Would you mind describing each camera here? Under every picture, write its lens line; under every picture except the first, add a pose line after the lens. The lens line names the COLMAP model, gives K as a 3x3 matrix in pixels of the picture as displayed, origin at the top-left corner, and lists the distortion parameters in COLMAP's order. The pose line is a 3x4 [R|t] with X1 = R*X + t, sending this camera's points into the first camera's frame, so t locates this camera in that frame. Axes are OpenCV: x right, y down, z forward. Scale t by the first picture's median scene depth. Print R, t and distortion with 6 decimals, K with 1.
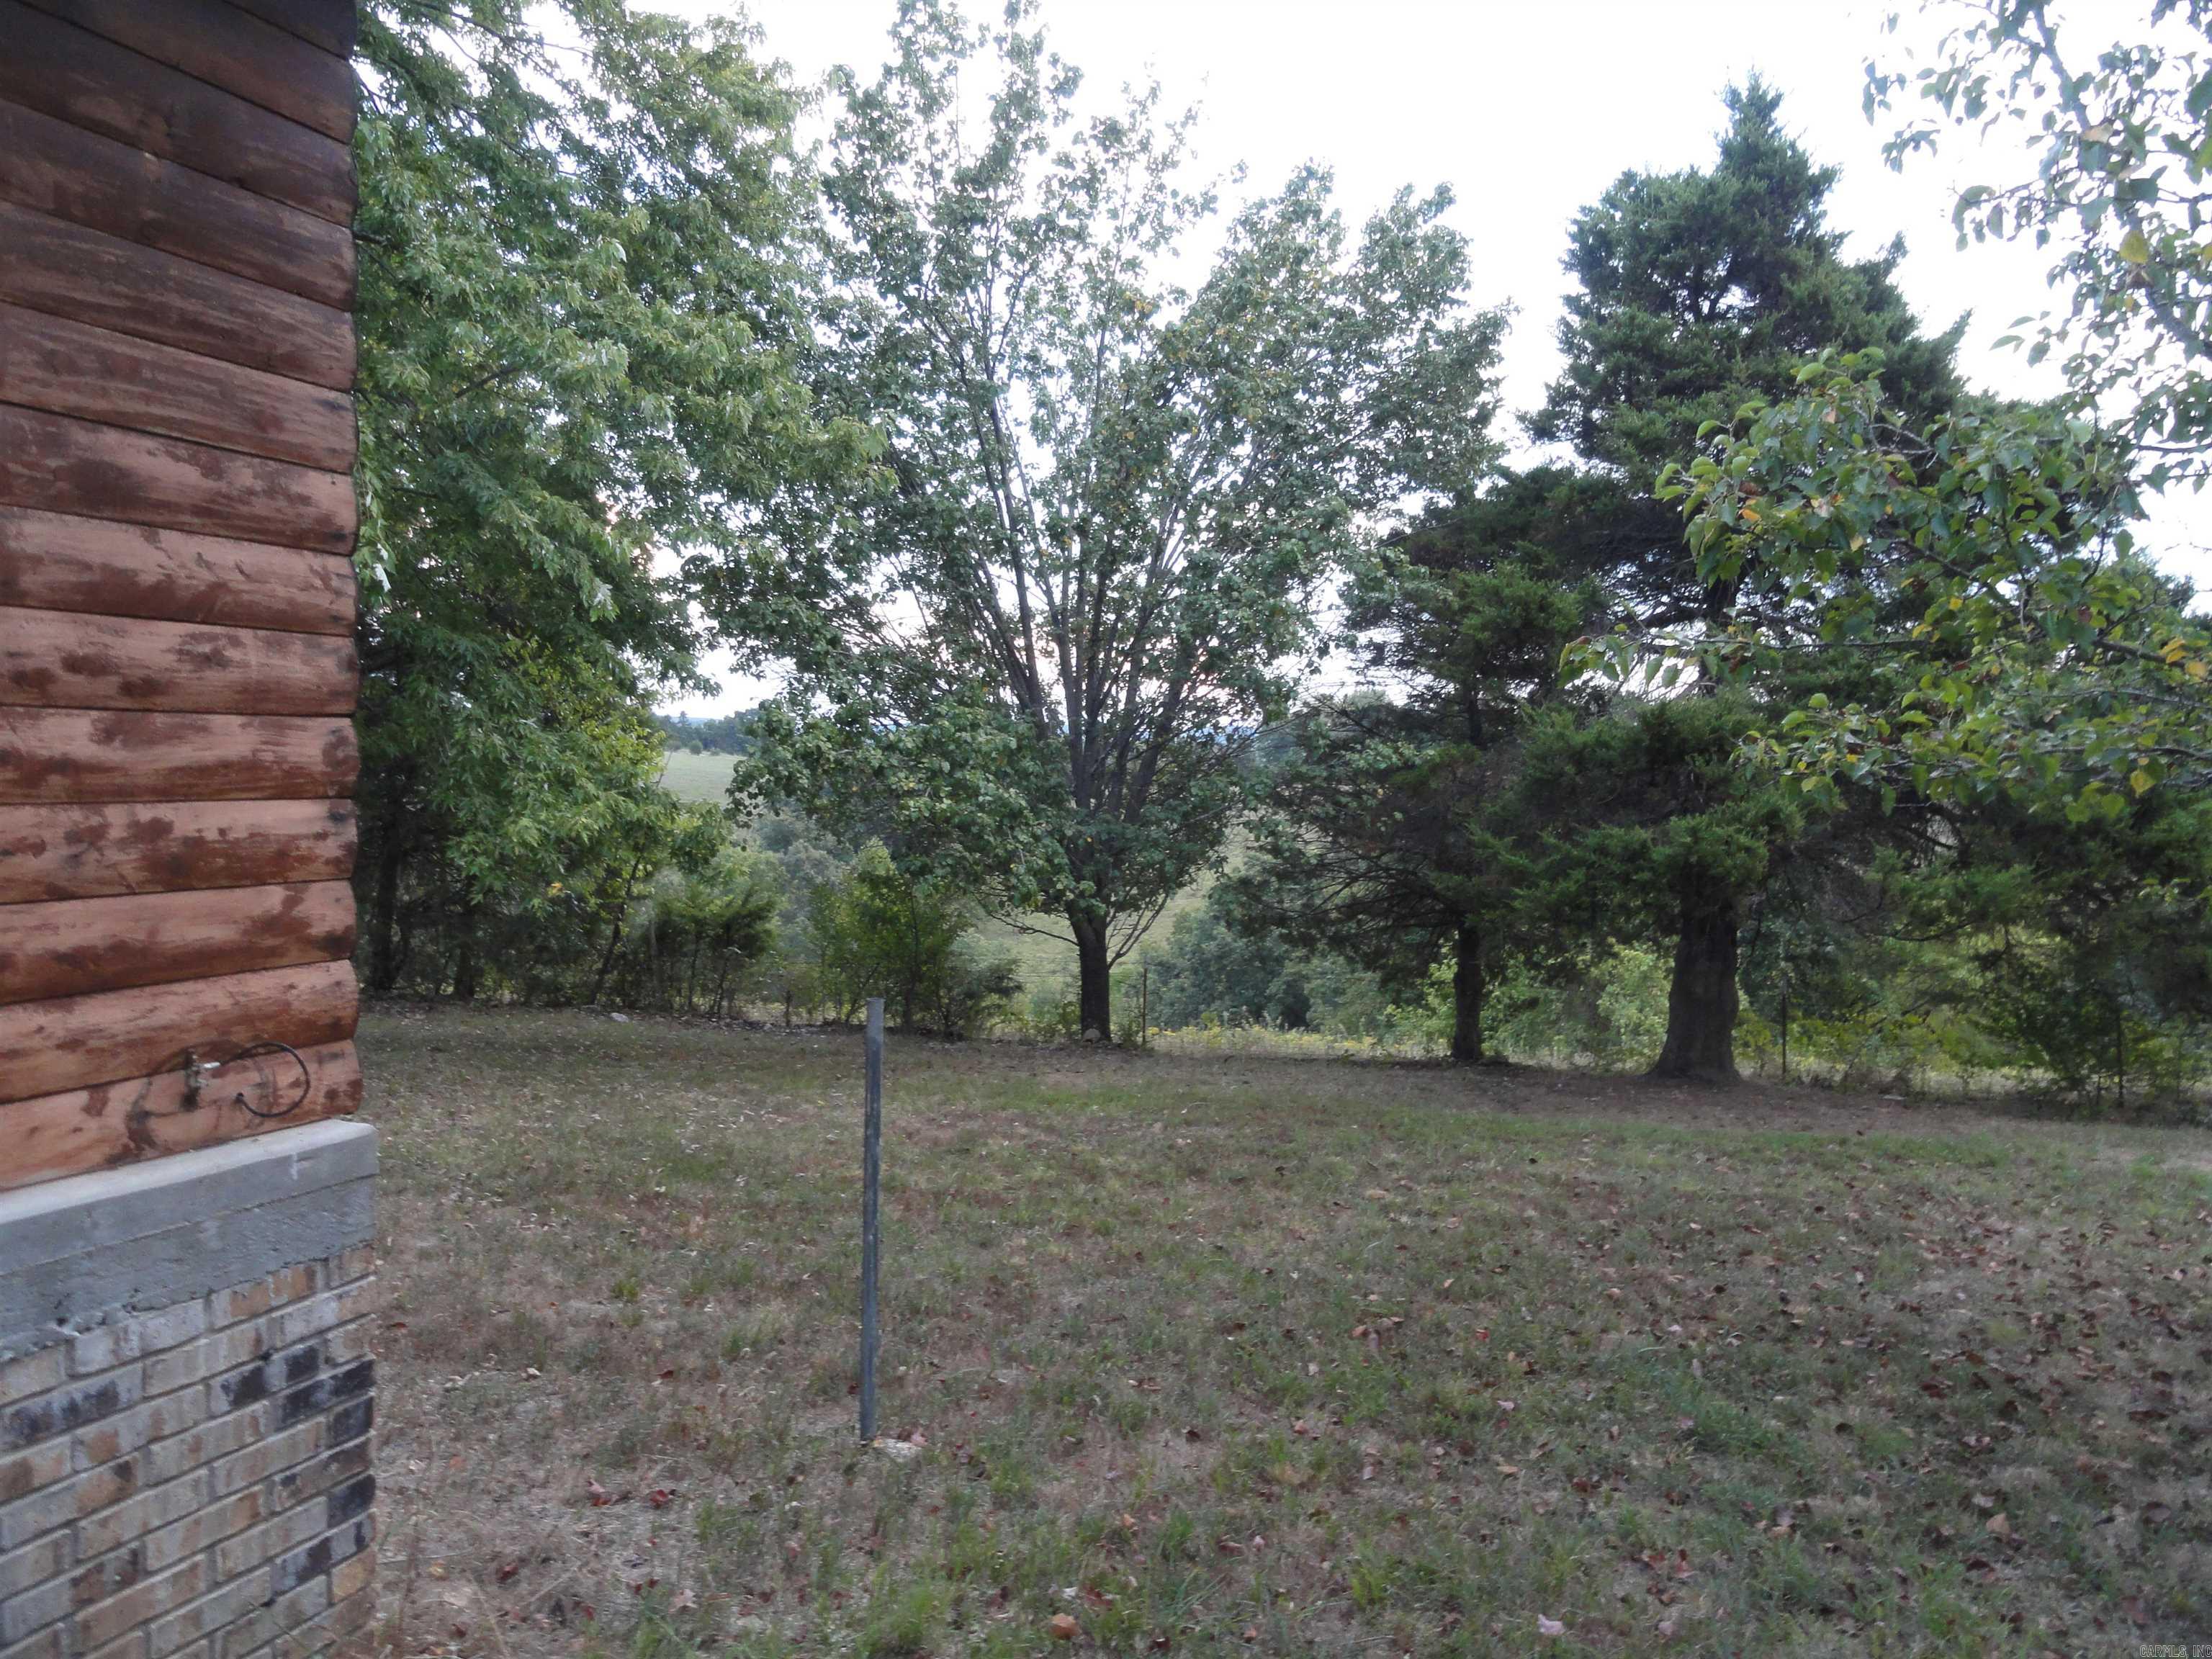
lens RADIAL K [[1557.0, 0, 1106.7], [0, 1557.0, 827.0], [0, 0, 1]] dist [0.001264, 0.010333]
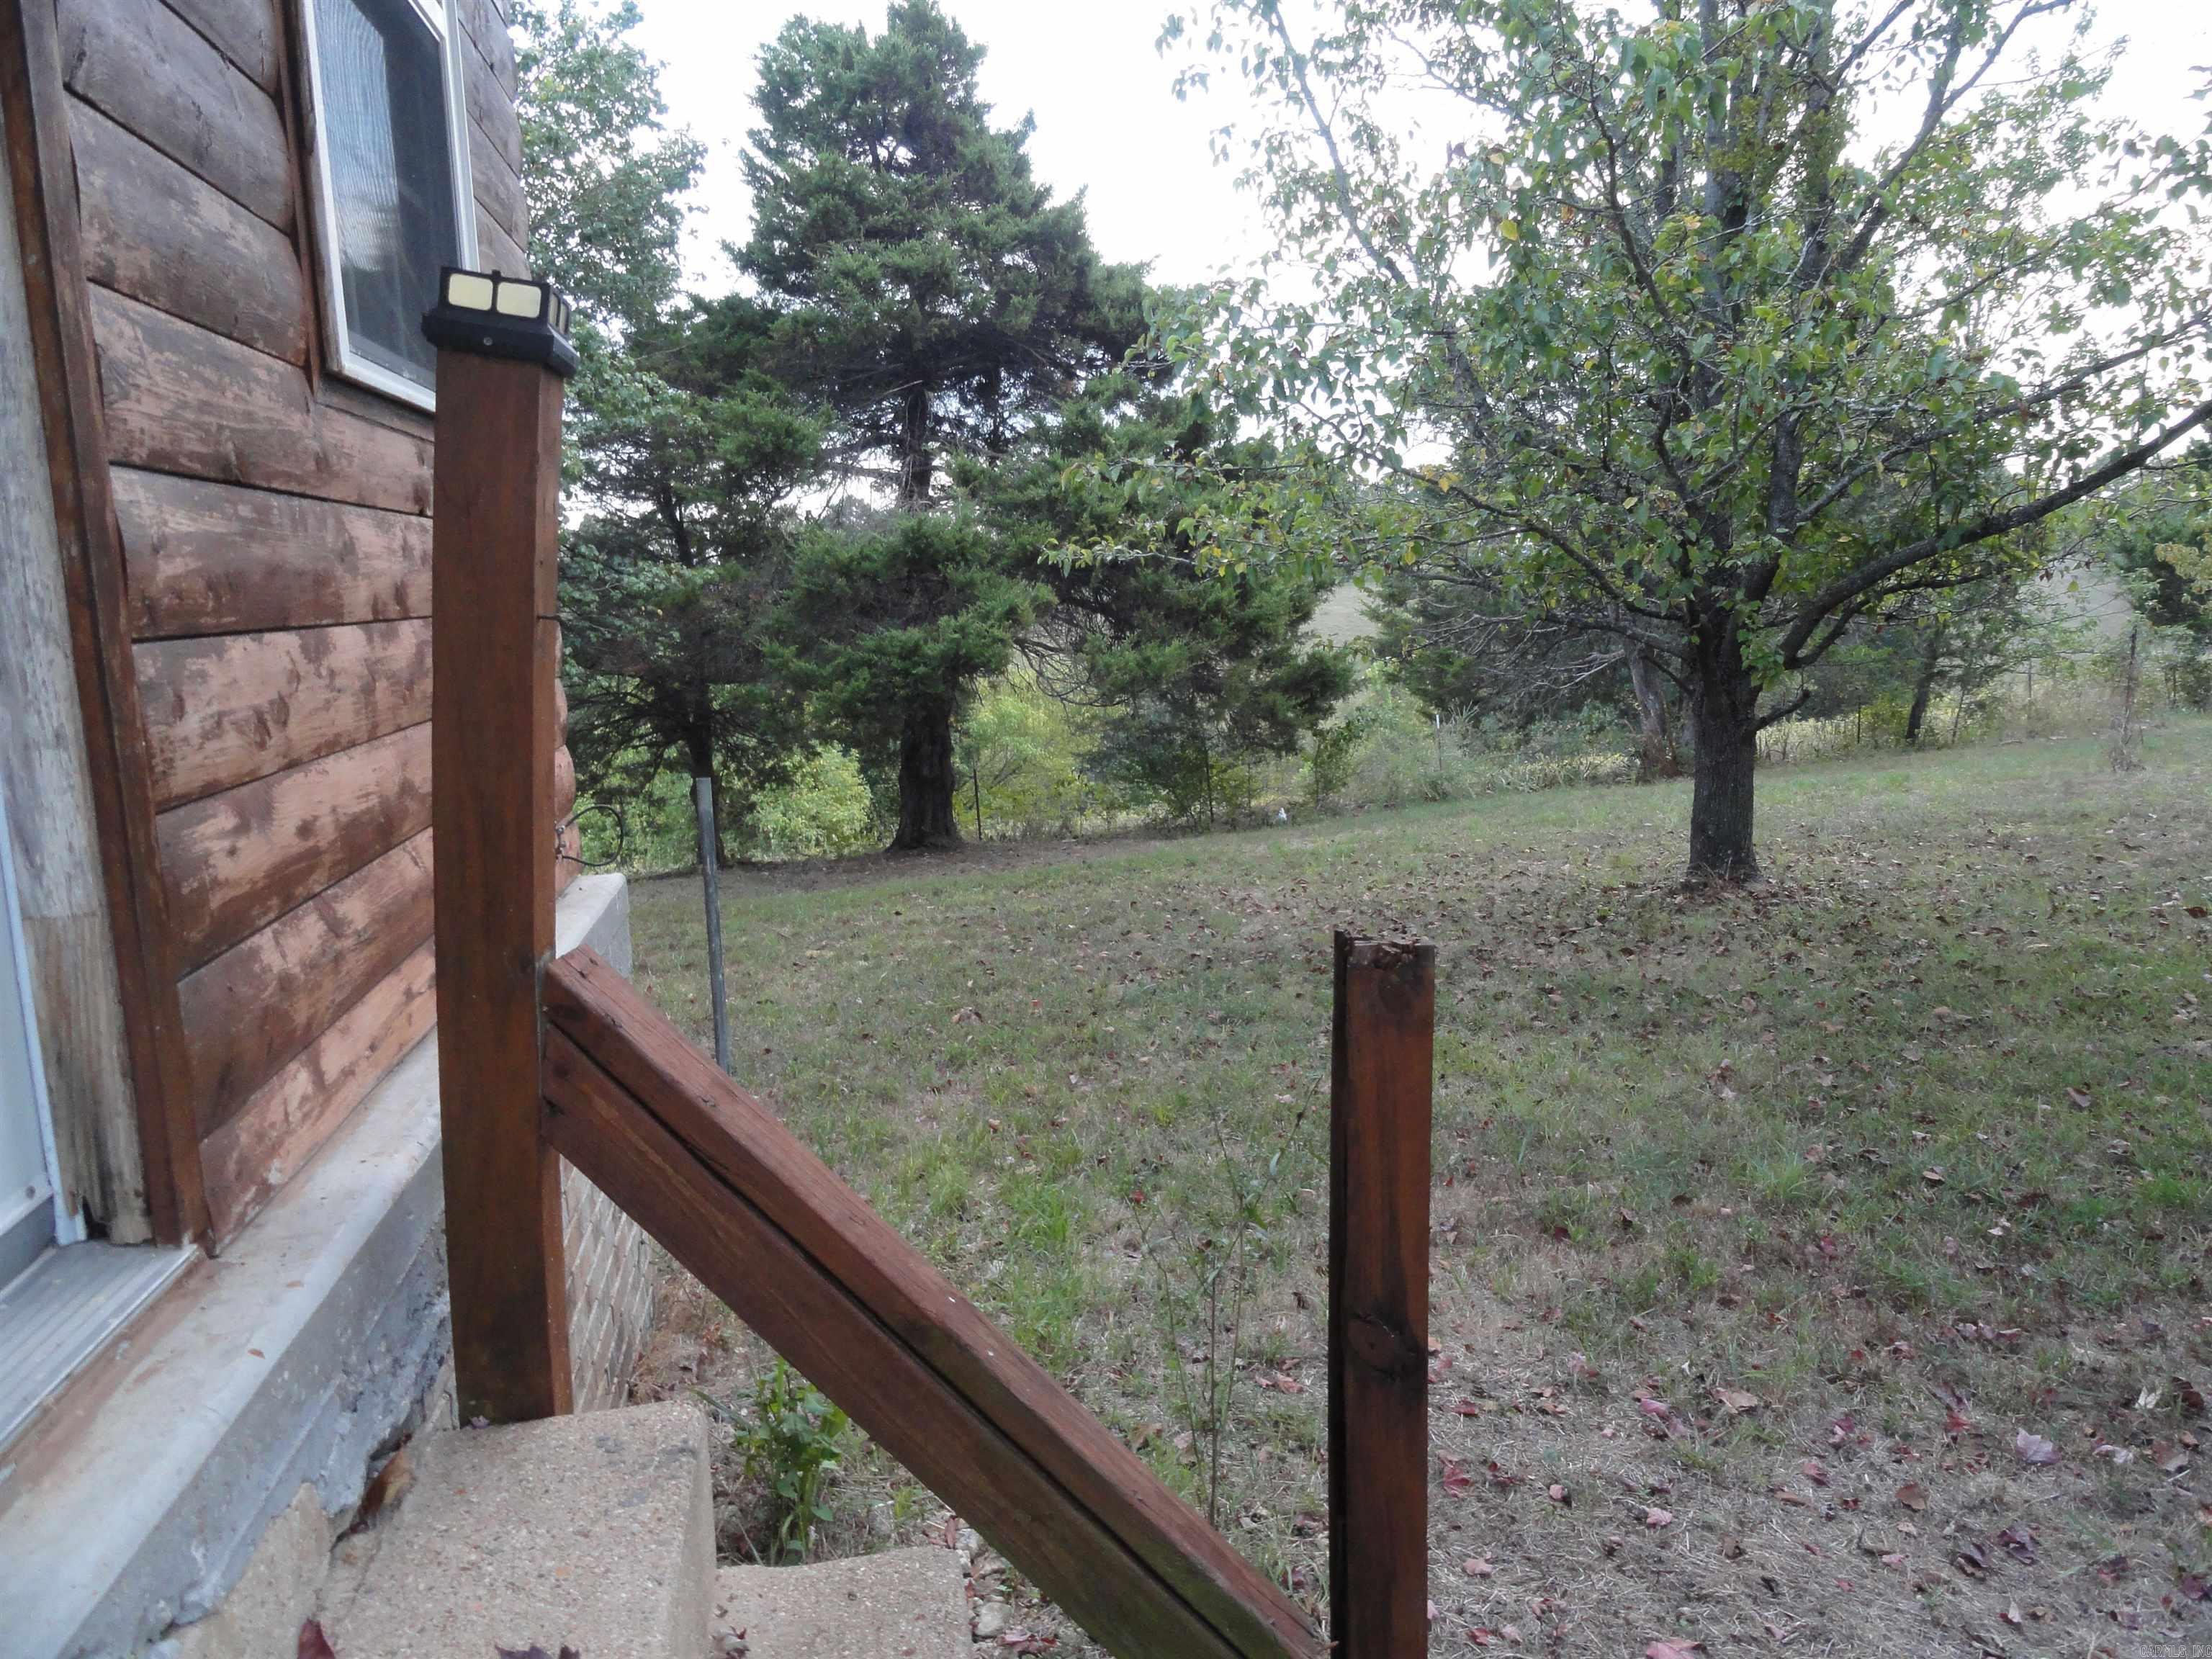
lens RADIAL K [[1557.0, 0, 1103.6], [0, 1557.0, 831.3], [0, 0, 1]] dist [0.001264, 0.010333]
pose [[0.831281, -0.132092, 0.539929, -0.153422], [0.069971, 0.988494, 0.134103, 0.003133], [-0.551431, -0.073698, 0.830959, -0.045055]]
